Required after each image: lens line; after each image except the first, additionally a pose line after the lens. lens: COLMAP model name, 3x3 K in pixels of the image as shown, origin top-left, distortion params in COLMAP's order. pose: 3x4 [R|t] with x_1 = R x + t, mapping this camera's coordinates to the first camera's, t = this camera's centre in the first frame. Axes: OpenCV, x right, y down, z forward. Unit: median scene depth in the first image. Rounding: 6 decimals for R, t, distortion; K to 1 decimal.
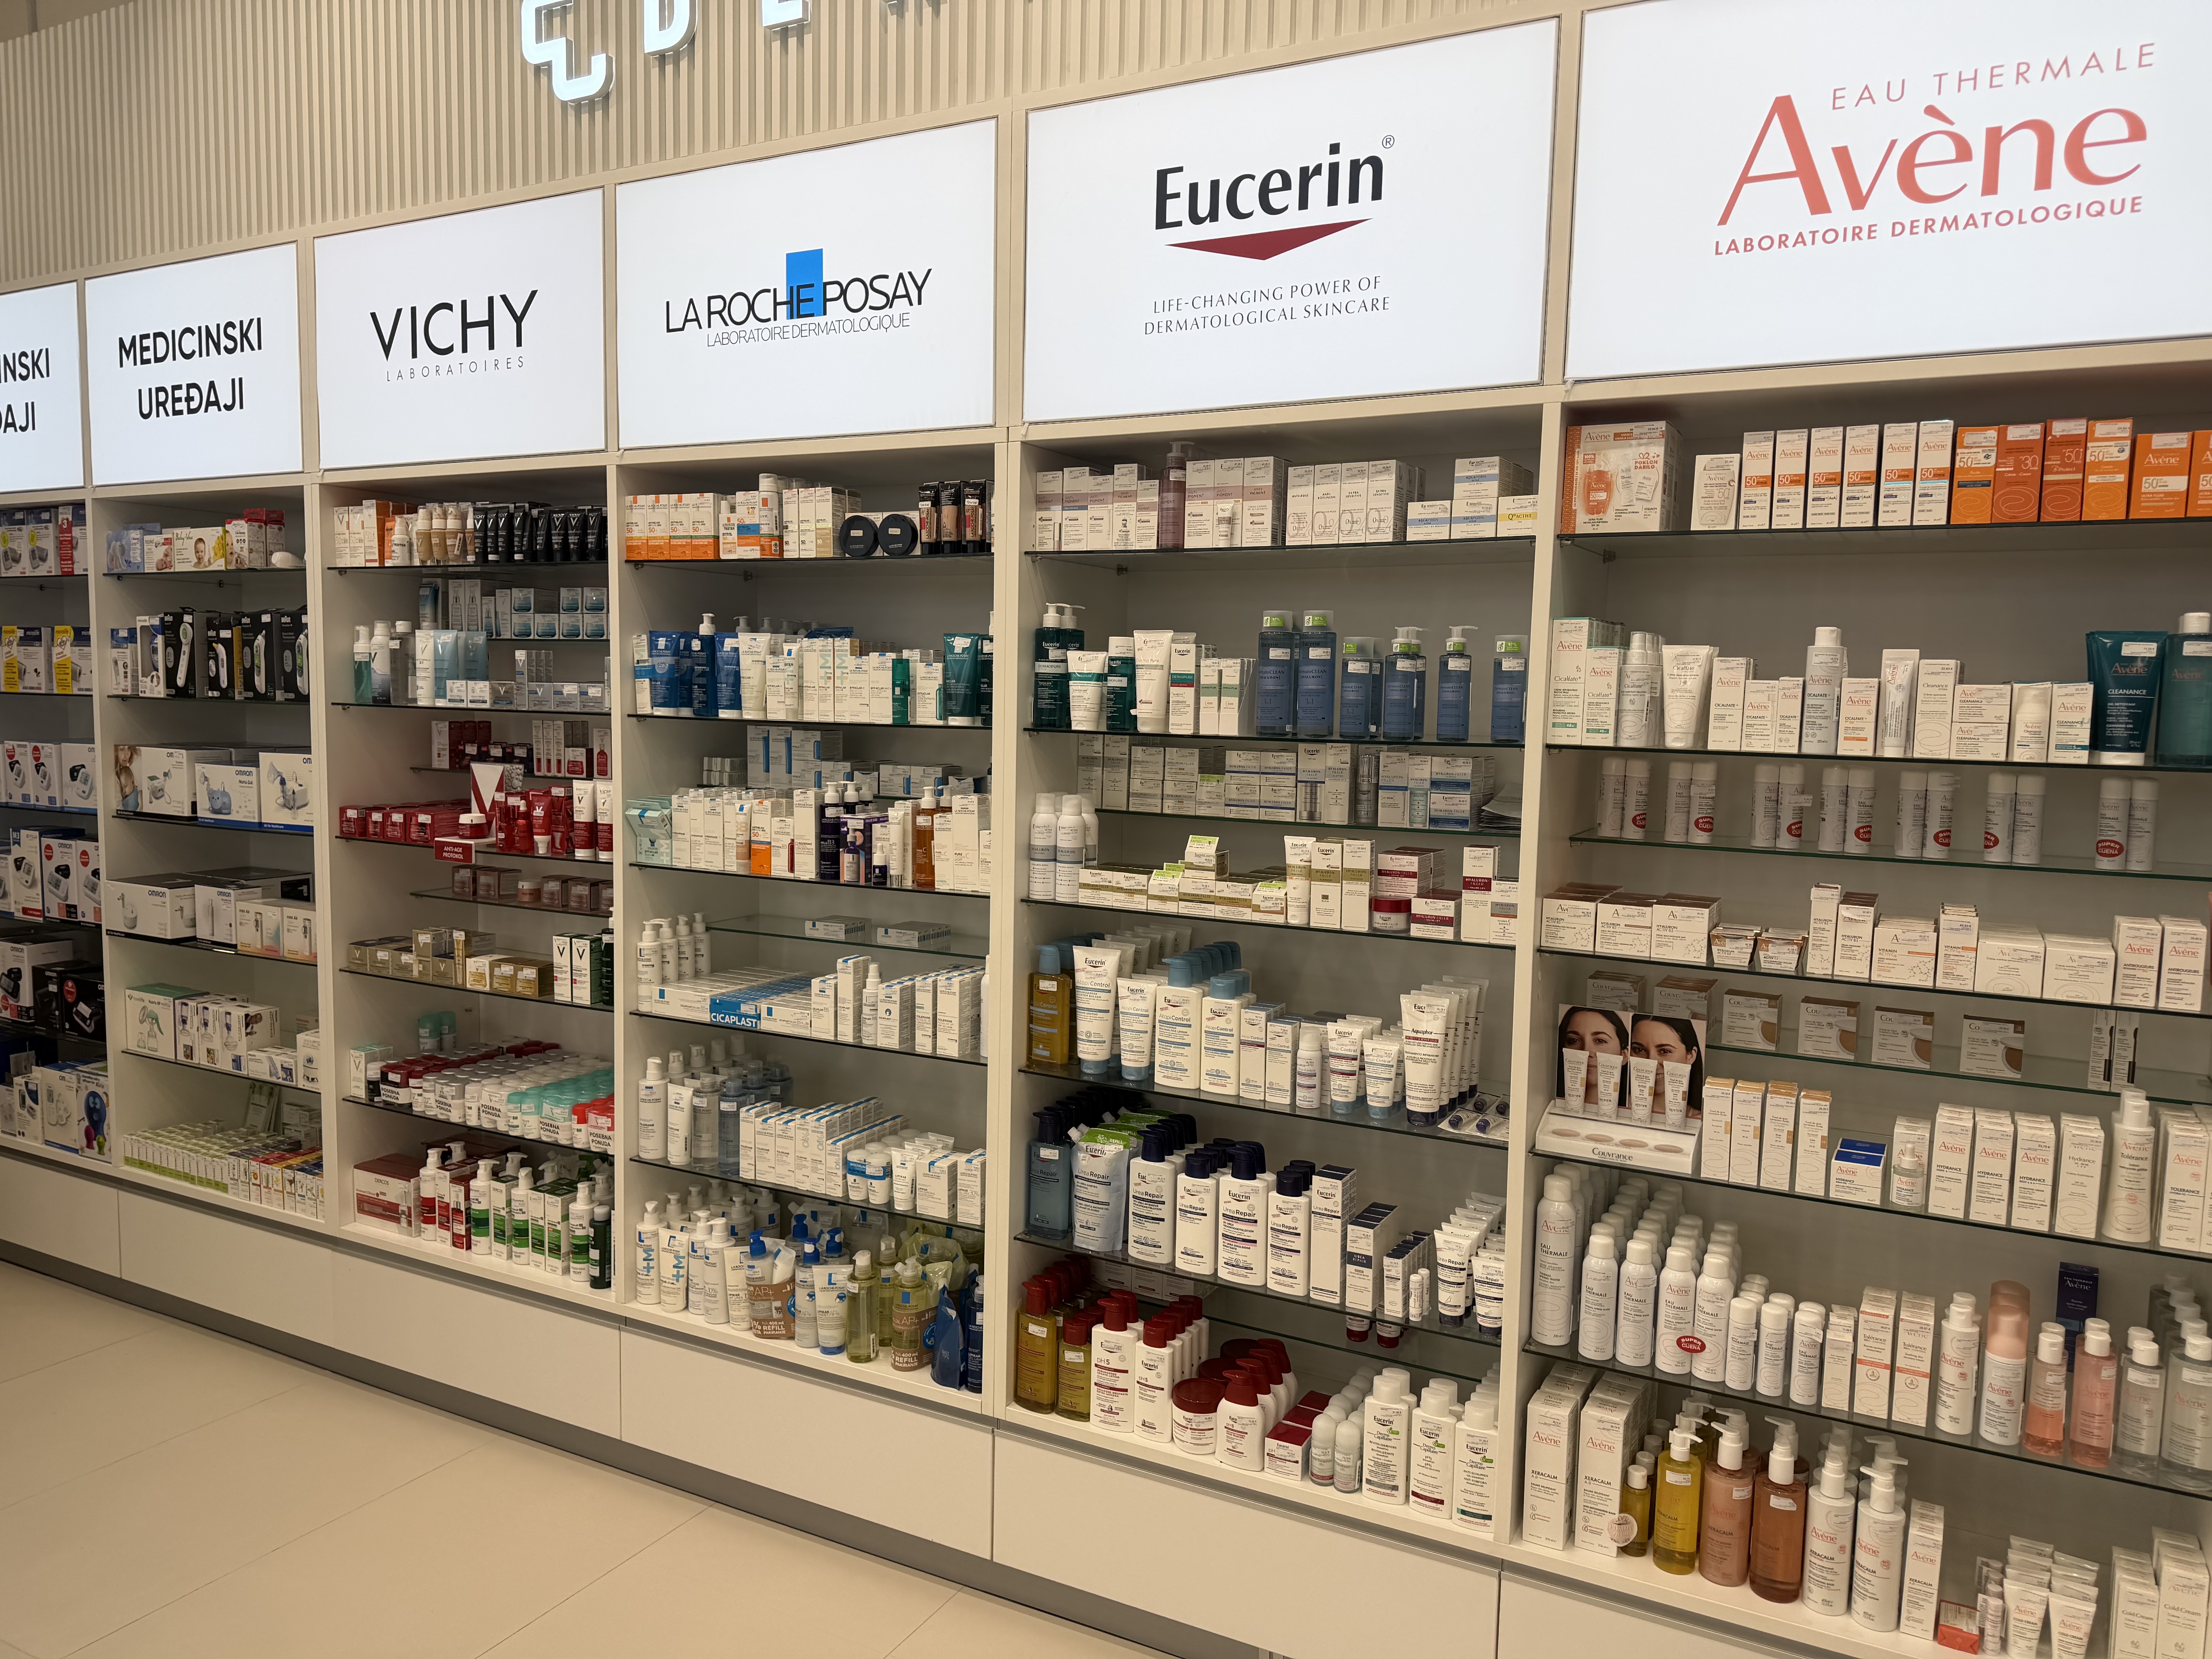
lens RADIAL K [[1590.6, 0, 1121.8], [0, 1590.6, 836.9], [0, 0, 1]] dist [0.025520, -0.027108]
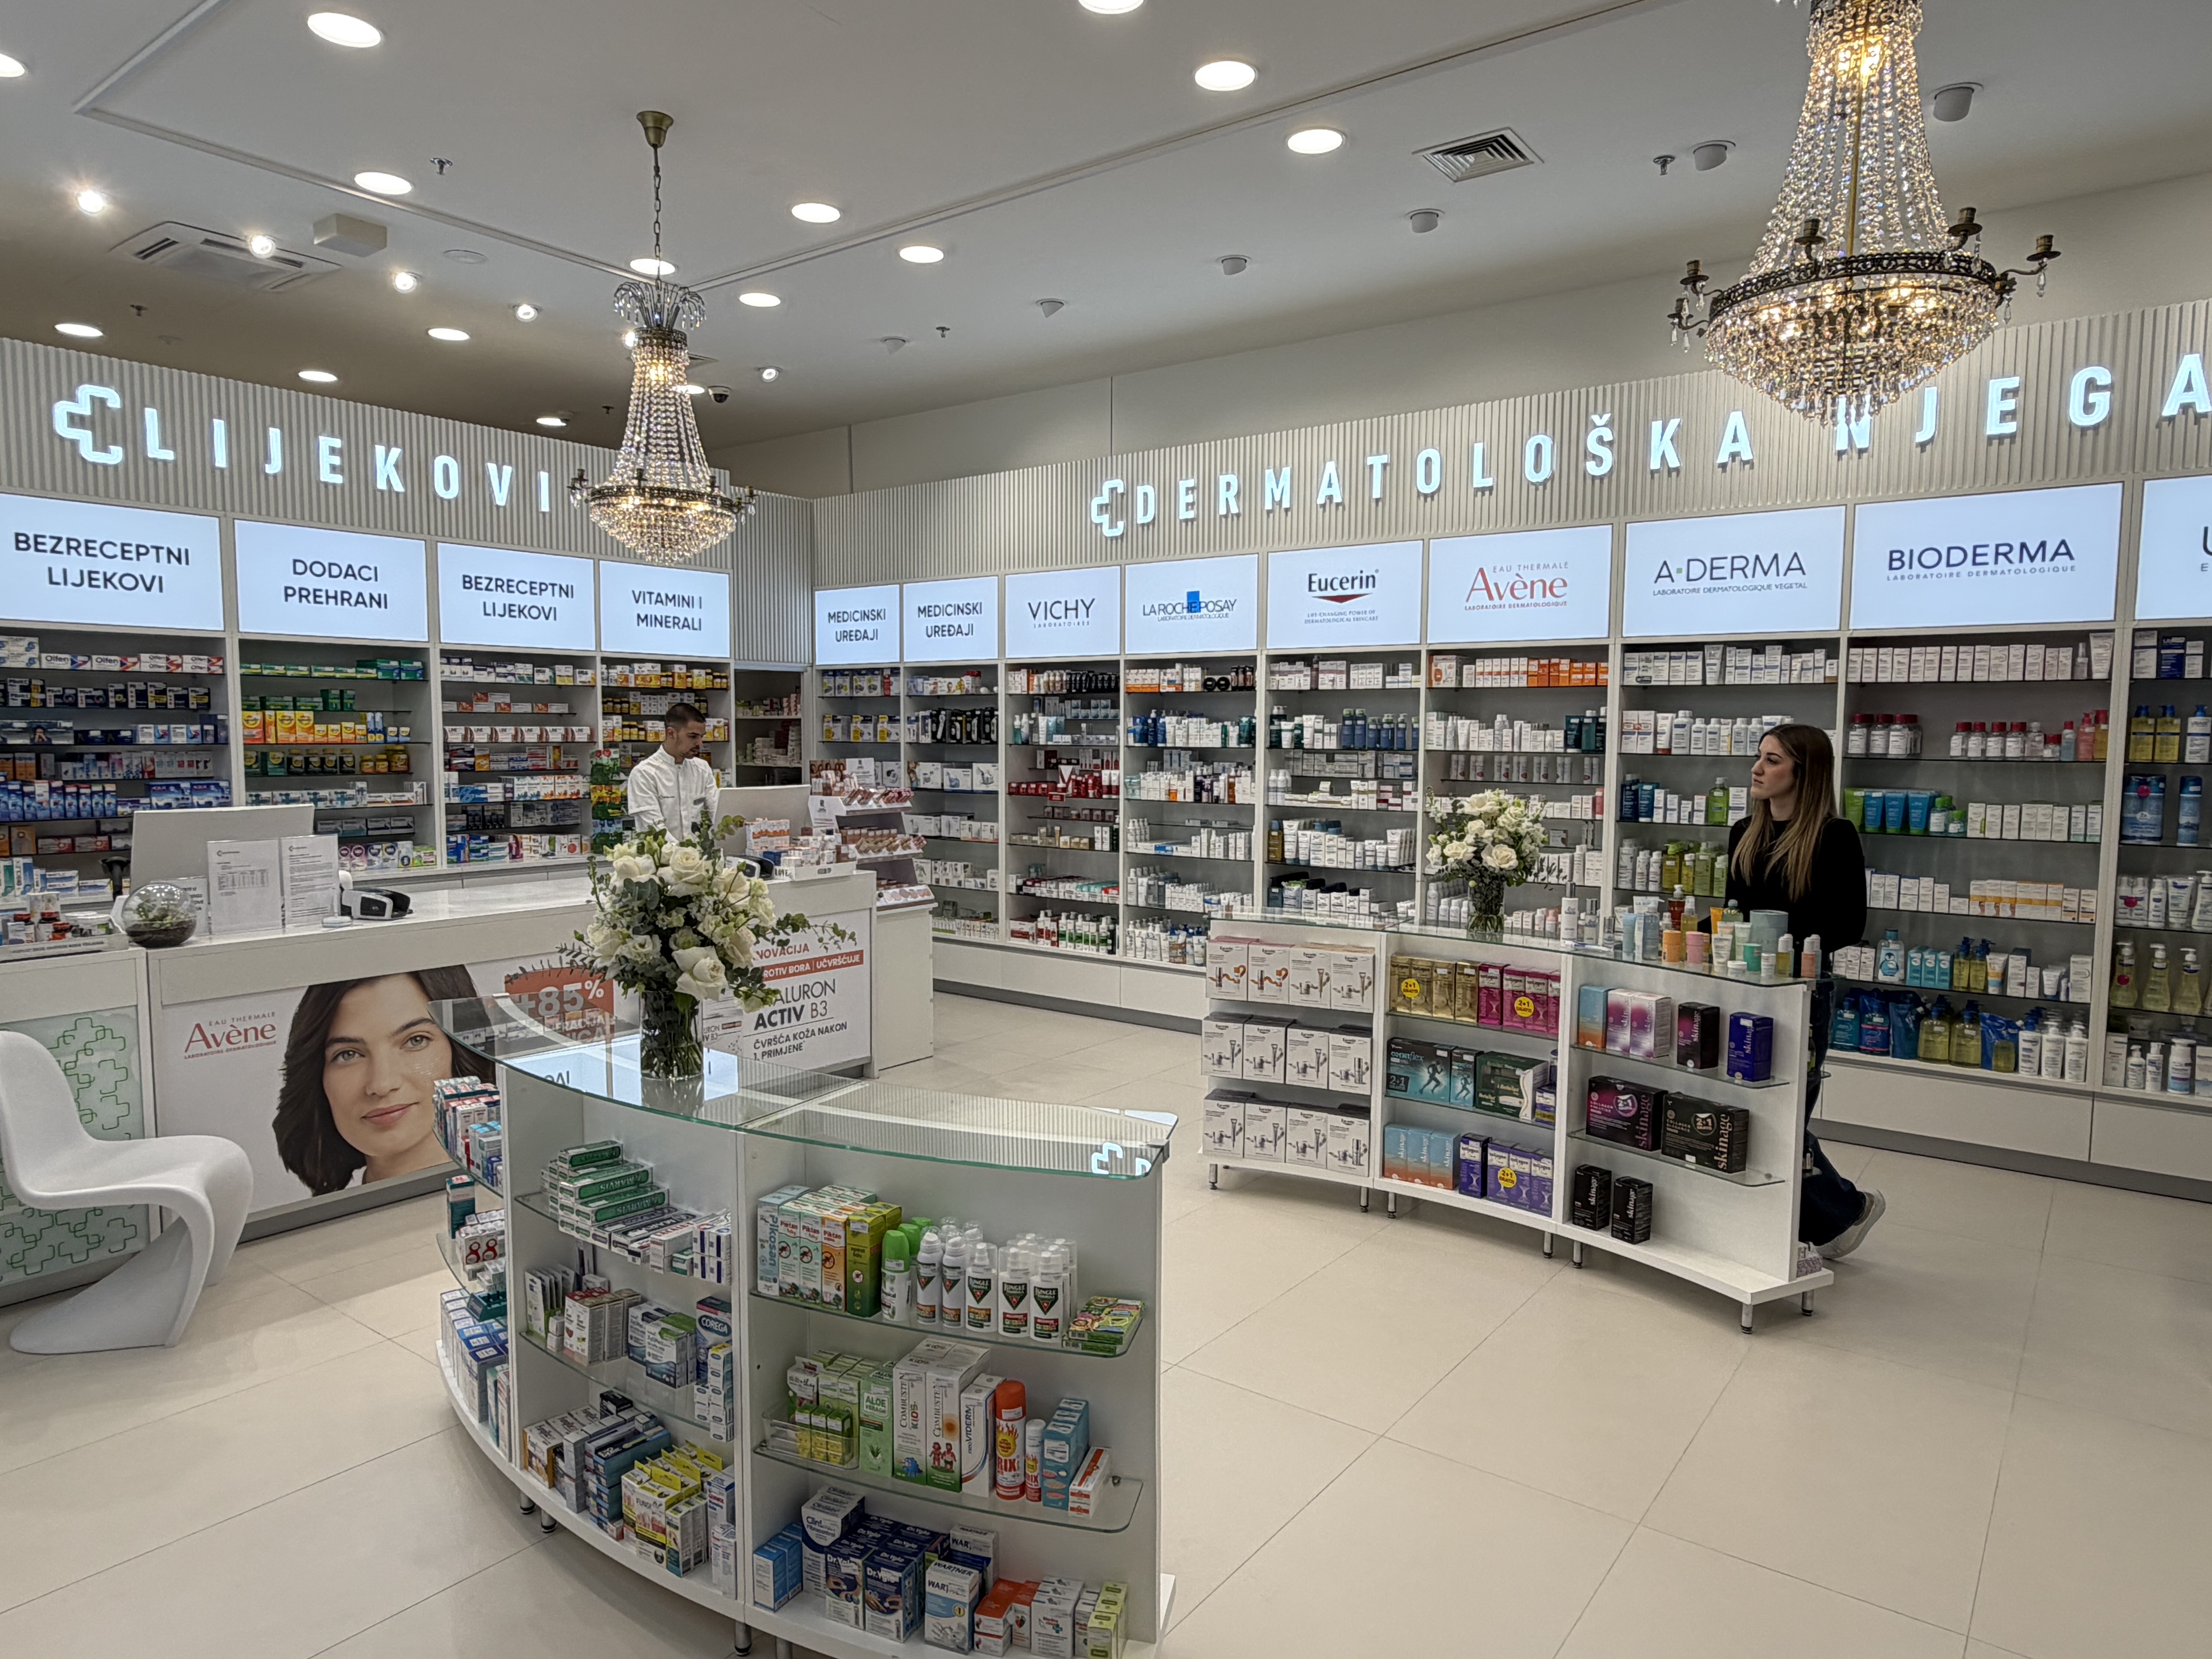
lens RADIAL K [[1371.5, 0, 1111.8], [0, 1371.5, 852.1], [0, 0, 1]] dist [-0.006078, 0.001683]
pose [[0.987281, -0.002129, -0.158968, 0.058959], [0.001587, 0.999992, -0.003541, 0.131375], [0.158974, 0.003243, 0.987277, -1.539780]]
